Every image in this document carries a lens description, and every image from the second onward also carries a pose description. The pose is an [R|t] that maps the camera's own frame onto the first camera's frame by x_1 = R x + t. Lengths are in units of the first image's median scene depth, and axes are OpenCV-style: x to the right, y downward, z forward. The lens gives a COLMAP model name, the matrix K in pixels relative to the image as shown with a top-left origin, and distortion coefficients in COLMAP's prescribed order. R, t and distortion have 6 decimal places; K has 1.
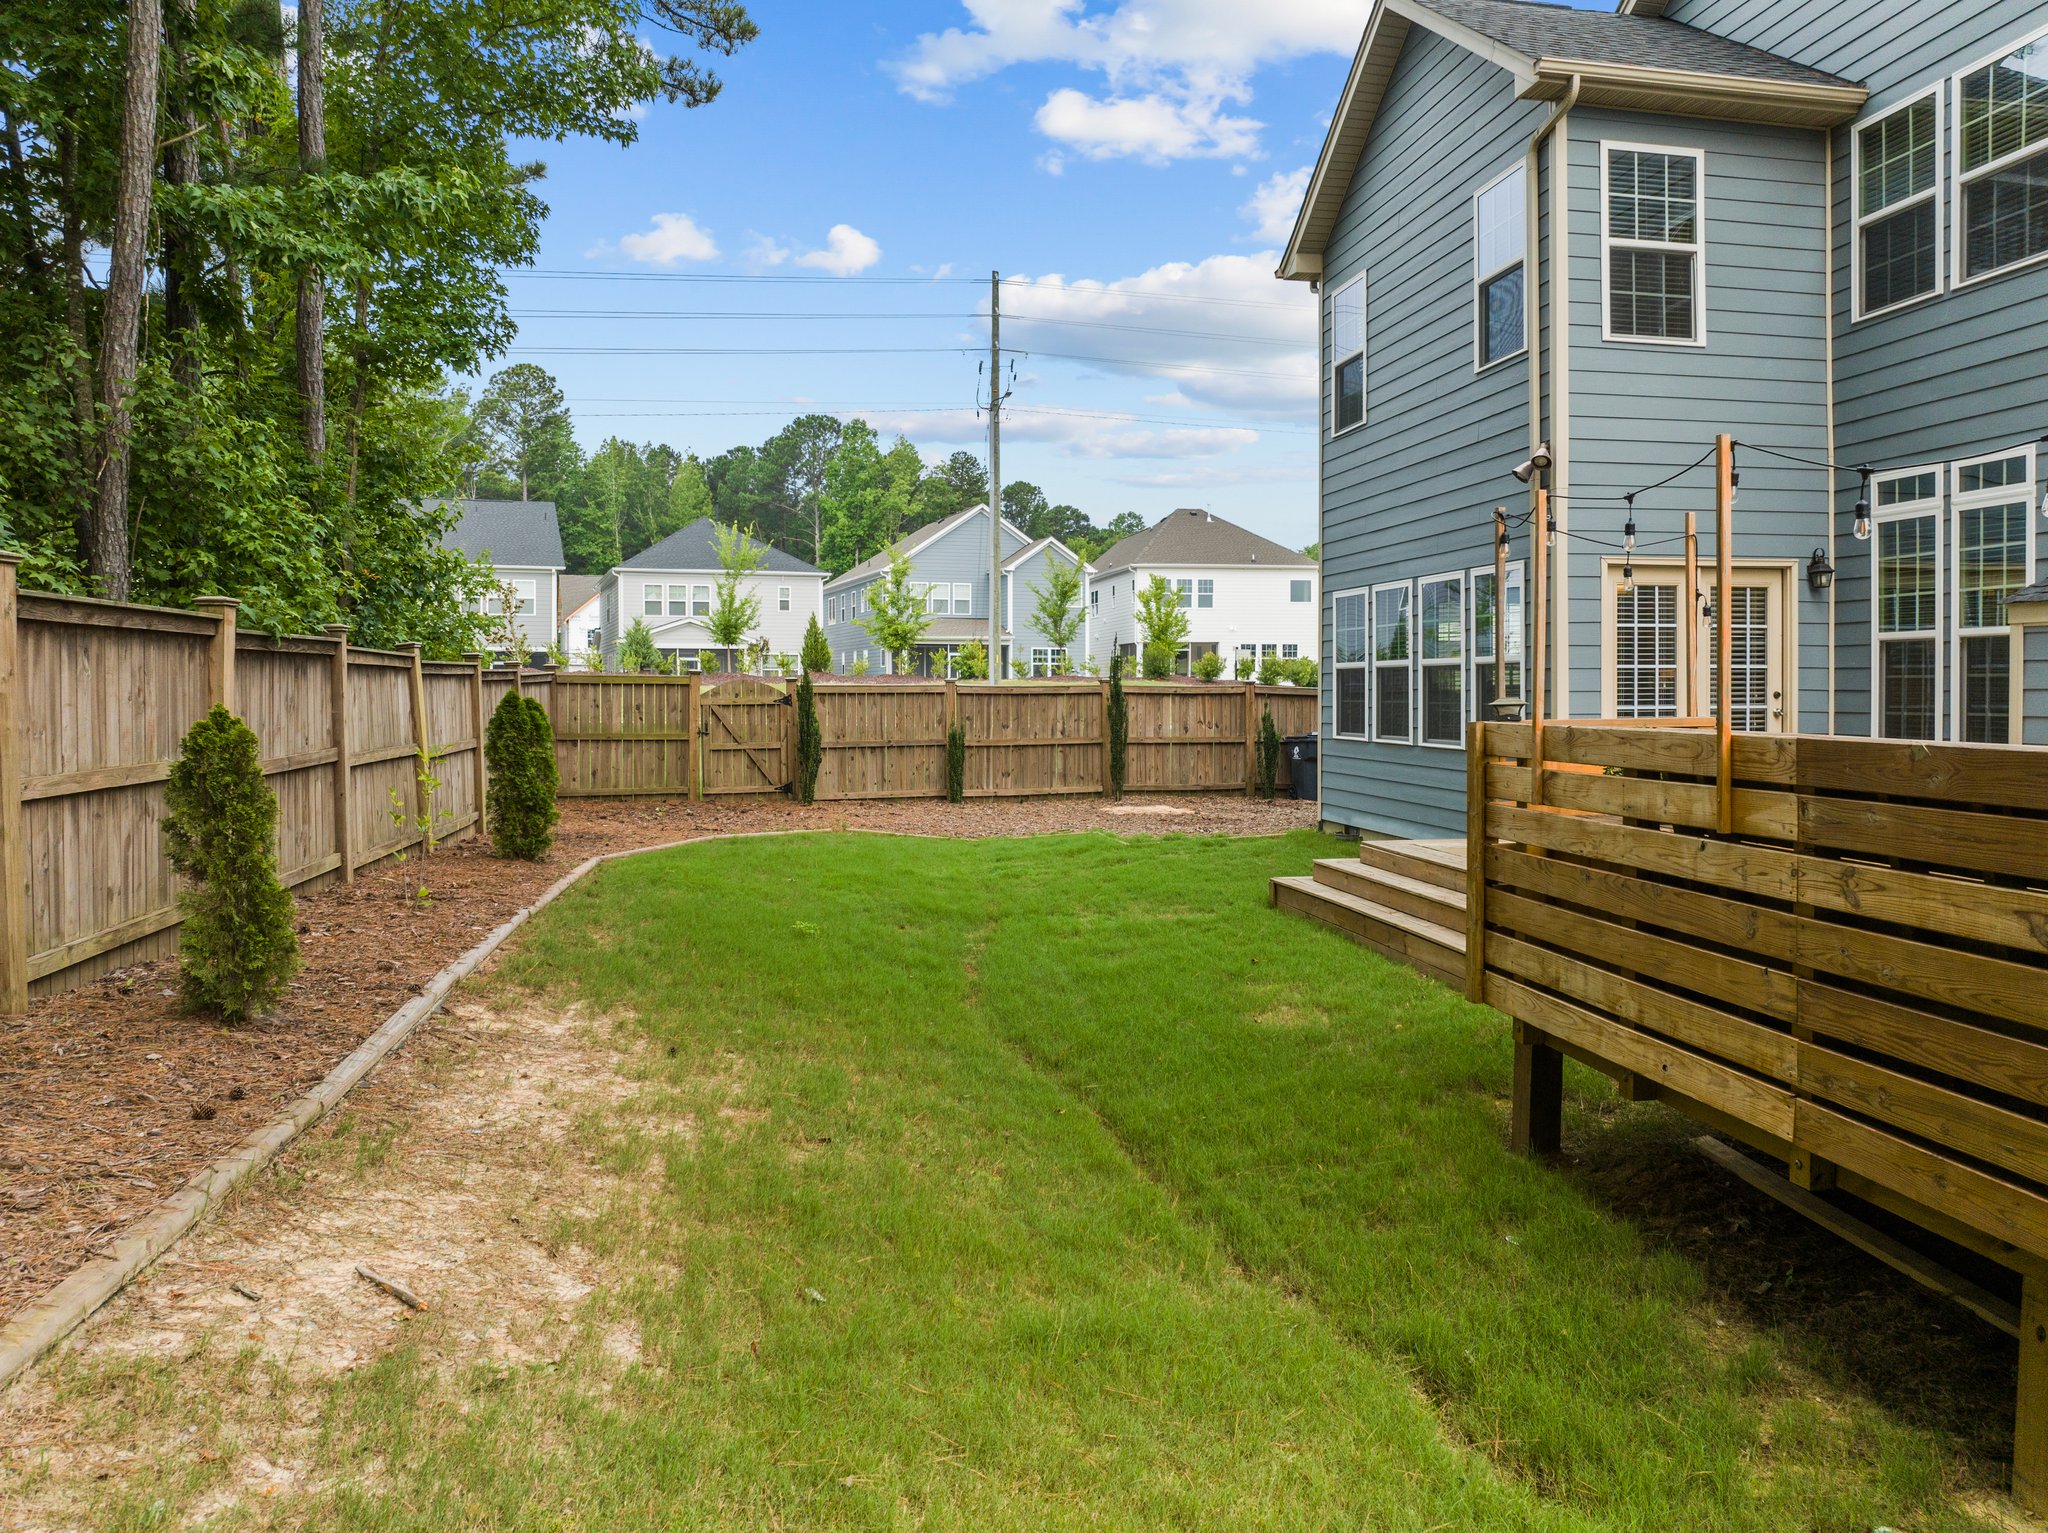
lens RADIAL K [[1462.9, 0, 1029.0], [0, 1462.9, 741.4], [0, 0, 1]] dist [-0.045174, -0.002757]
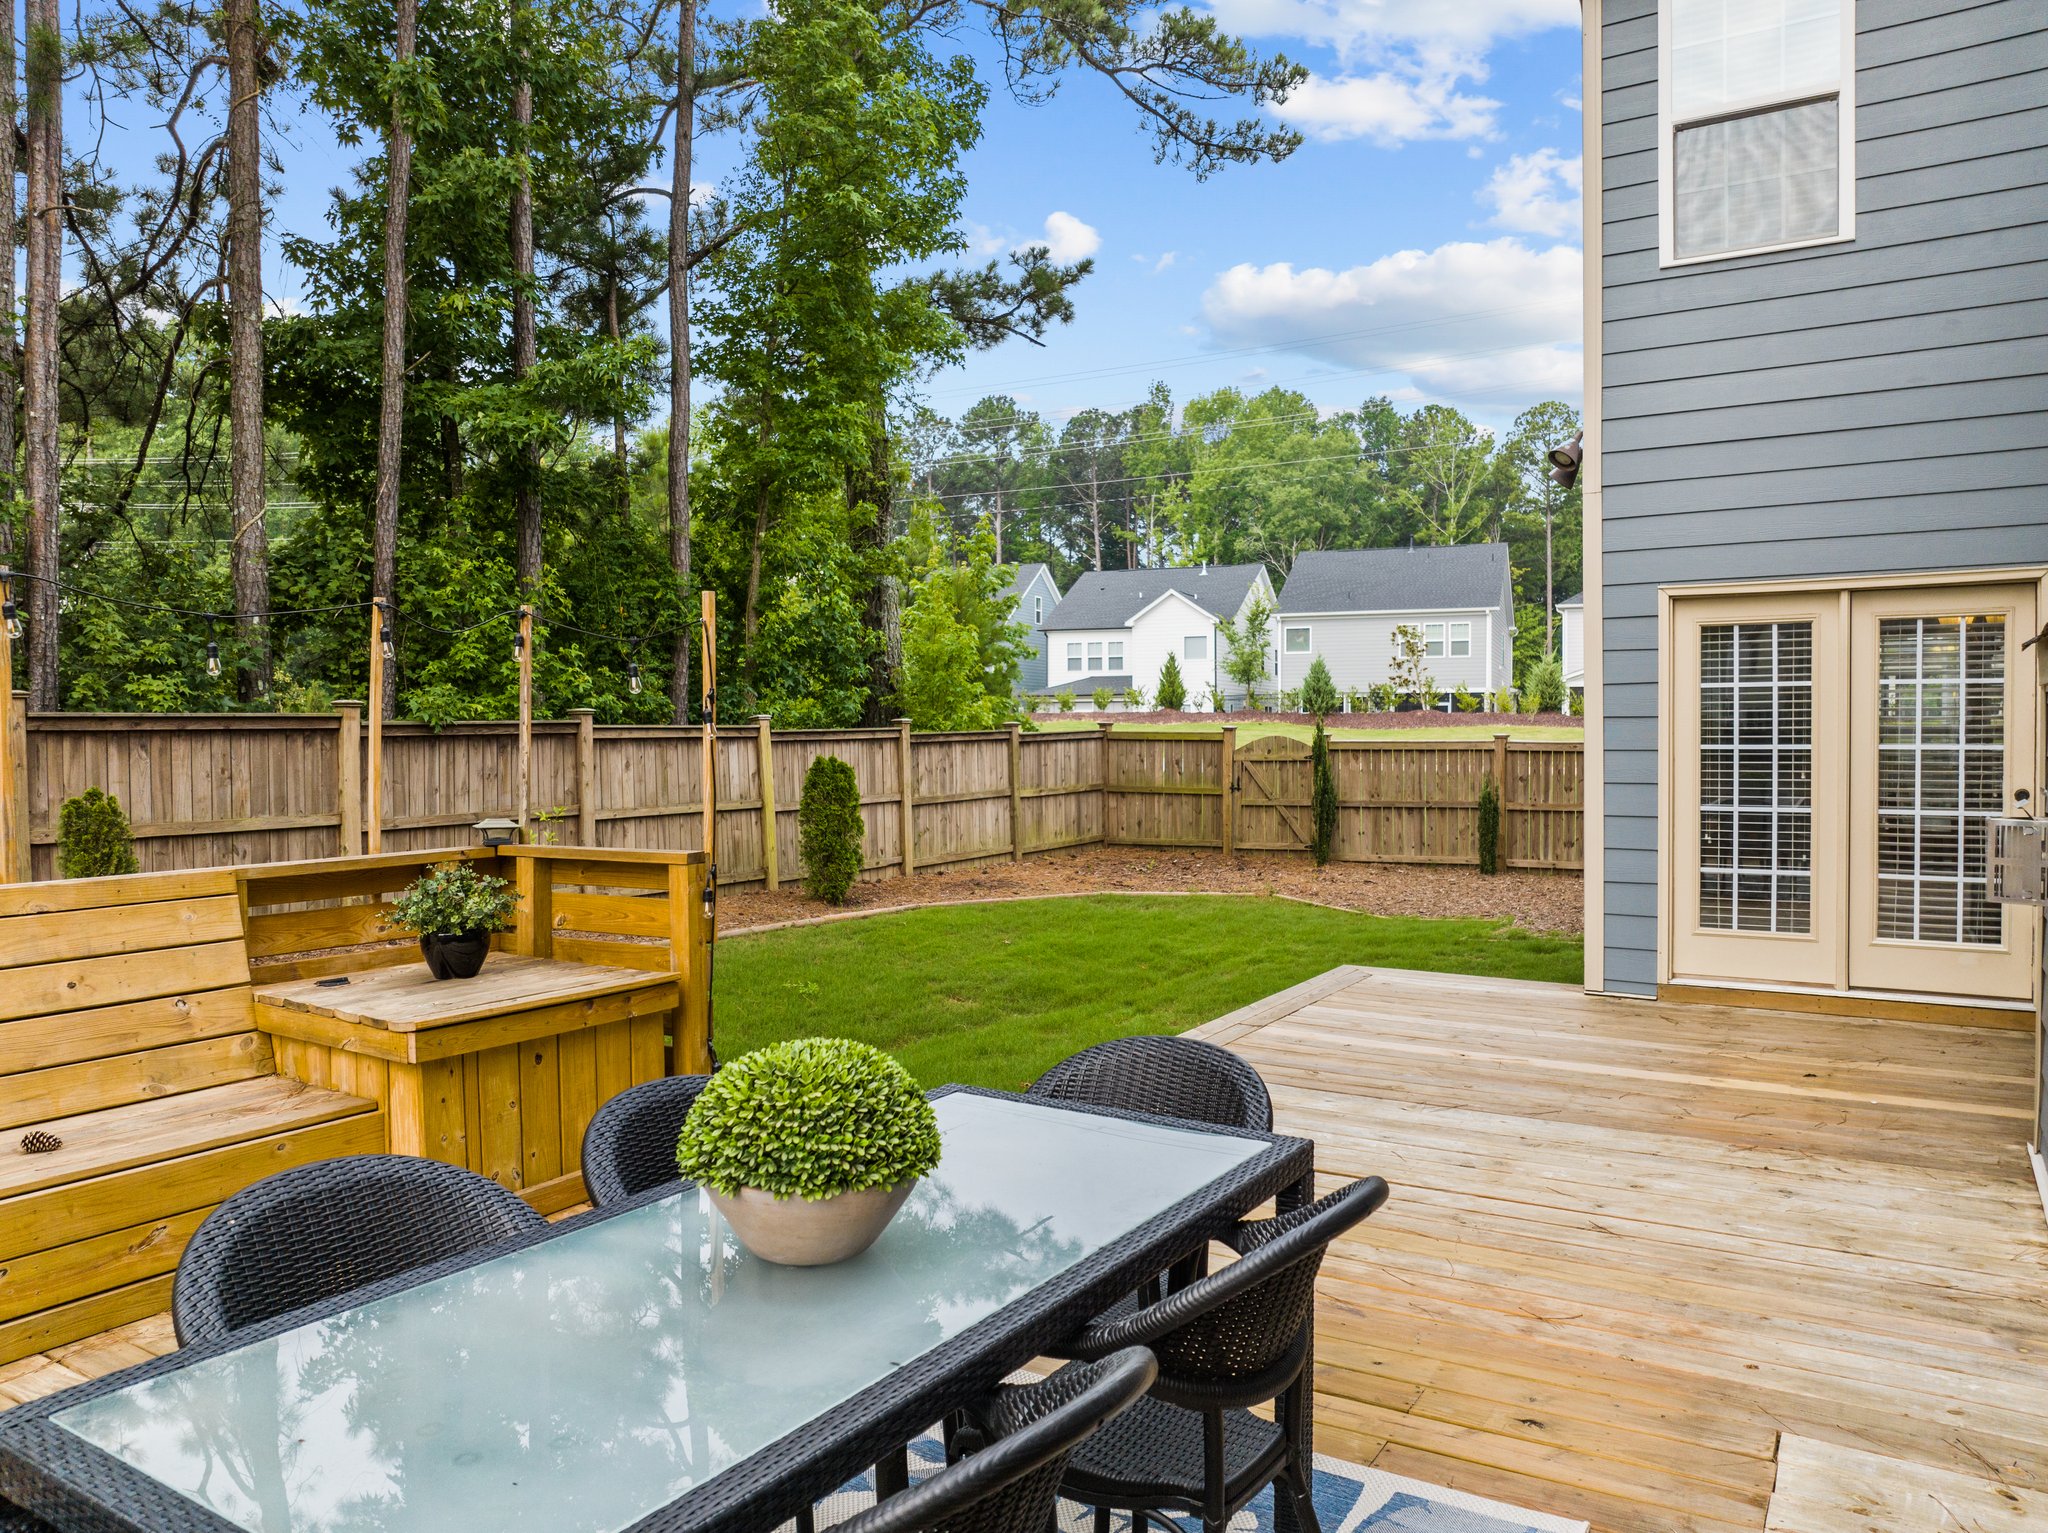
lens RADIAL K [[1442.8, 0, 1024.0], [0, 1442.8, 766.5], [0, 0, 1]] dist [-0.016296, -0.052720]
pose [[0.730993, 0.017966, -0.682148, 0.340098], [-0.021153, 0.999770, 0.003664, -0.020634], [0.682057, 0.011751, 0.731205, 0.162748]]
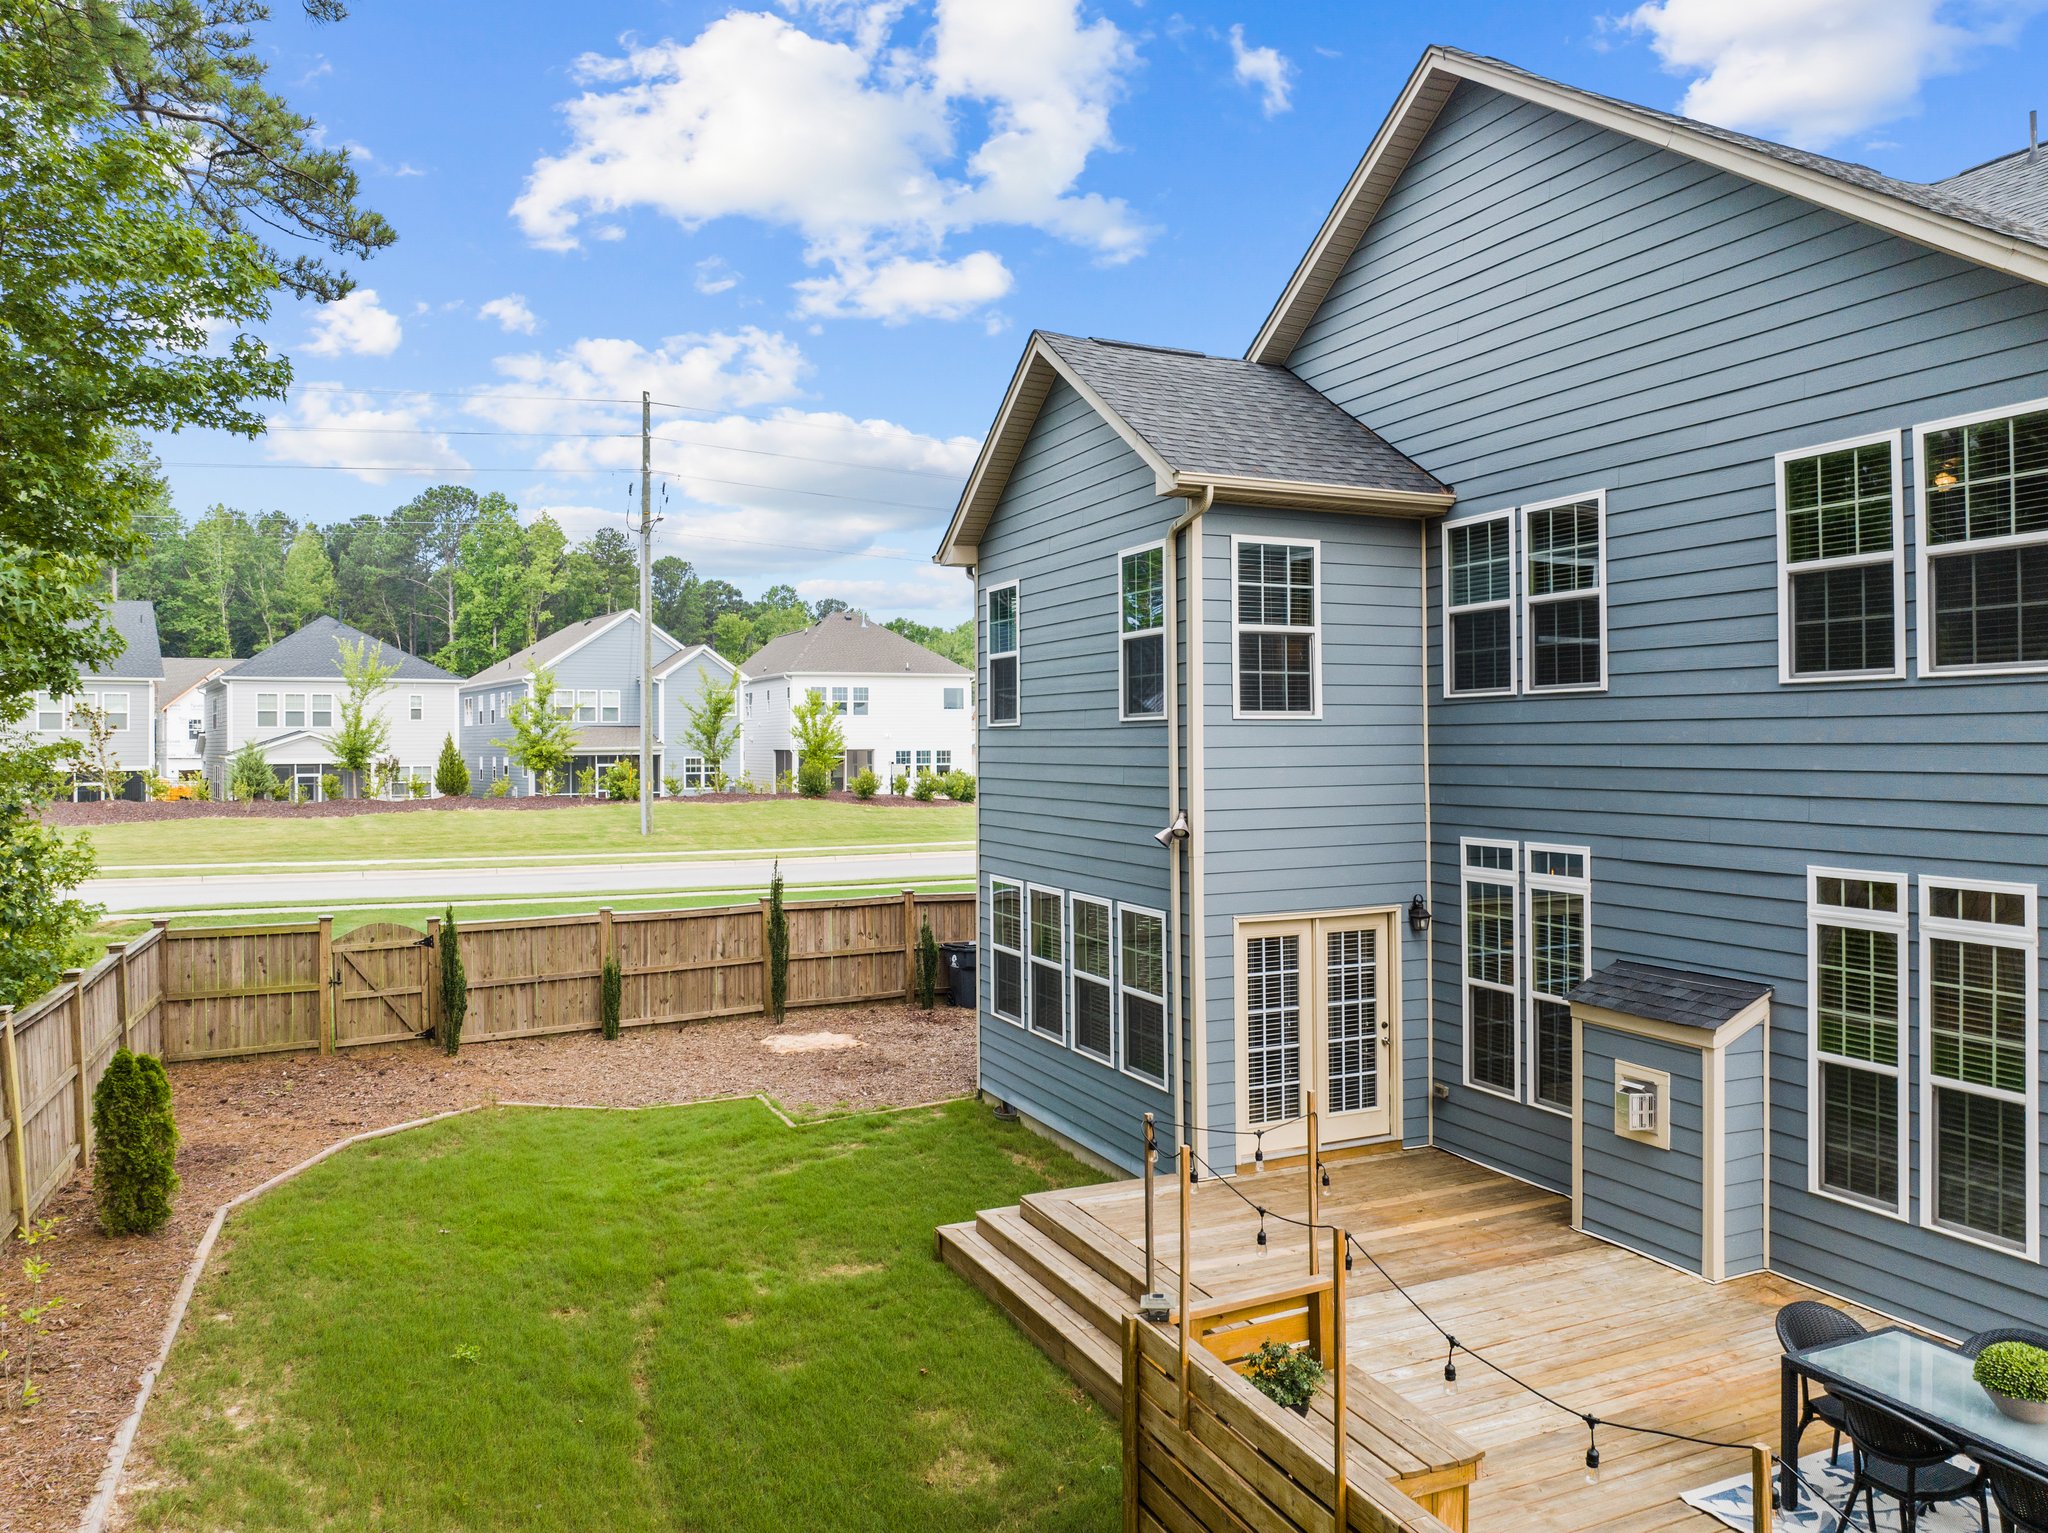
lens RADIAL K [[1453.3, 0, 1049.4], [0, 1453.3, 756.9], [0, 0, 1]] dist [-0.031026, -0.046770]
pose [[0.968858, -0.005021, 0.247567, -0.005193], [0.011557, 0.999622, -0.024954, -0.118764], [-0.247348, 0.027038, 0.968549, -0.014184]]
